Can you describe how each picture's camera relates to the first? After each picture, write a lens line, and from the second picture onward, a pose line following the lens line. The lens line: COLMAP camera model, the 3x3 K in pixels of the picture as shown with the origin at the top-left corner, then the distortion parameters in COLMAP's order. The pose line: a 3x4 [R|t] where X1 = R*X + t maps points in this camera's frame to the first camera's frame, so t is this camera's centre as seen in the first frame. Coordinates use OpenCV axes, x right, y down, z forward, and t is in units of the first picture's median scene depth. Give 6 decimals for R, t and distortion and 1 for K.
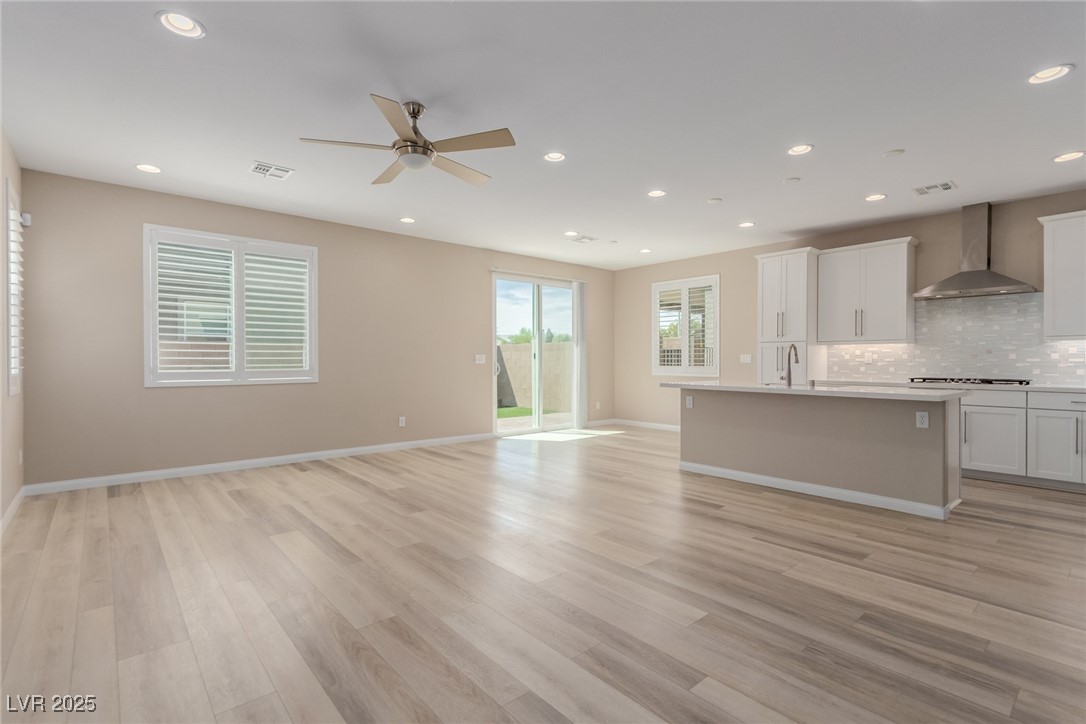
lens RADIAL K [[510.3, 0, 544.0], [0, 510.3, 363.3], [0, 0, 1]] dist [0.008634, -0.002548]
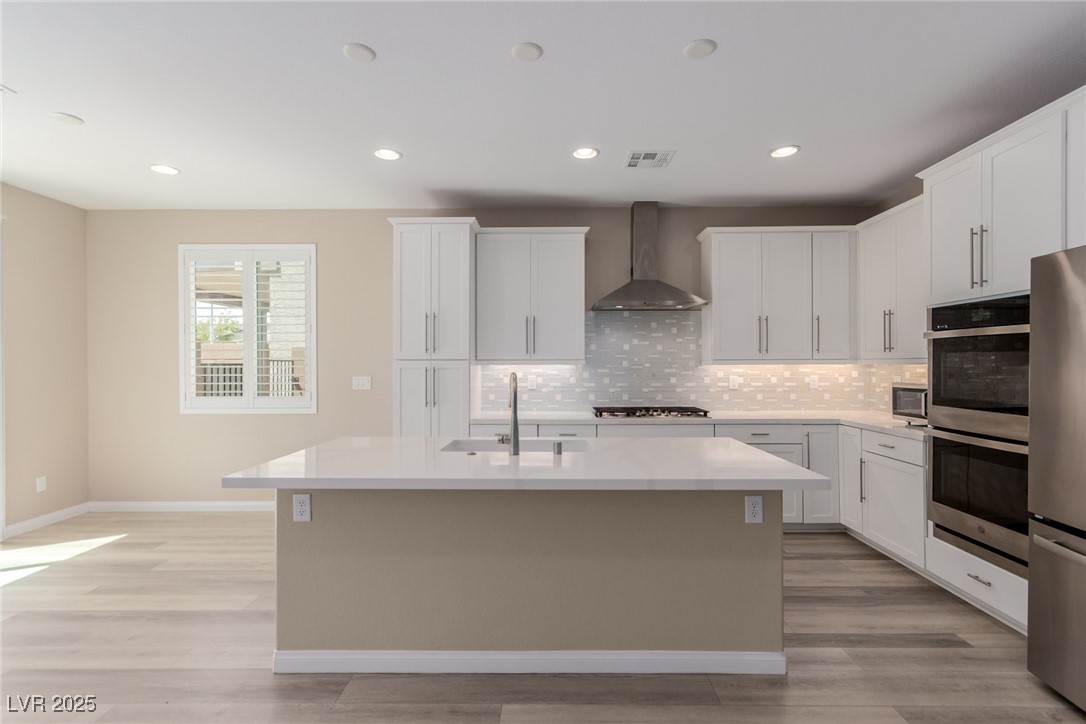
lens RADIAL K [[510.3, 0, 550.7], [0, 510.3, 362.9], [0, 0, 1]] dist [0.008634, -0.002548]
pose [[0.658836, -0.002213, 0.752283, 0.093582], [0.009052, 0.999947, -0.004985, -0.037249], [-0.752232, 0.010094, 0.658821, 0.518235]]
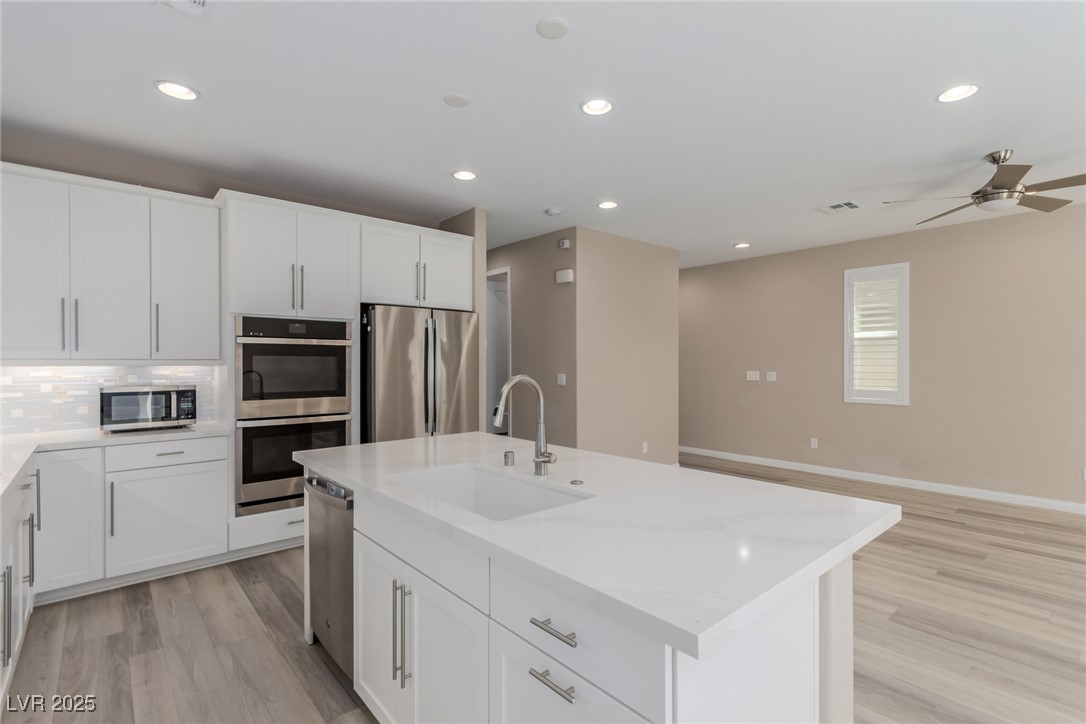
lens RADIAL K [[510.3, 0, 551.4], [0, 510.3, 367.9], [0, 0, 1]] dist [0.008634, -0.002548]
pose [[-0.999936, 0.000886, -0.011280, 0.389220], [0.000658, 0.999796, 0.020185, -0.043987], [0.011296, 0.020176, -0.999733, 1.171882]]
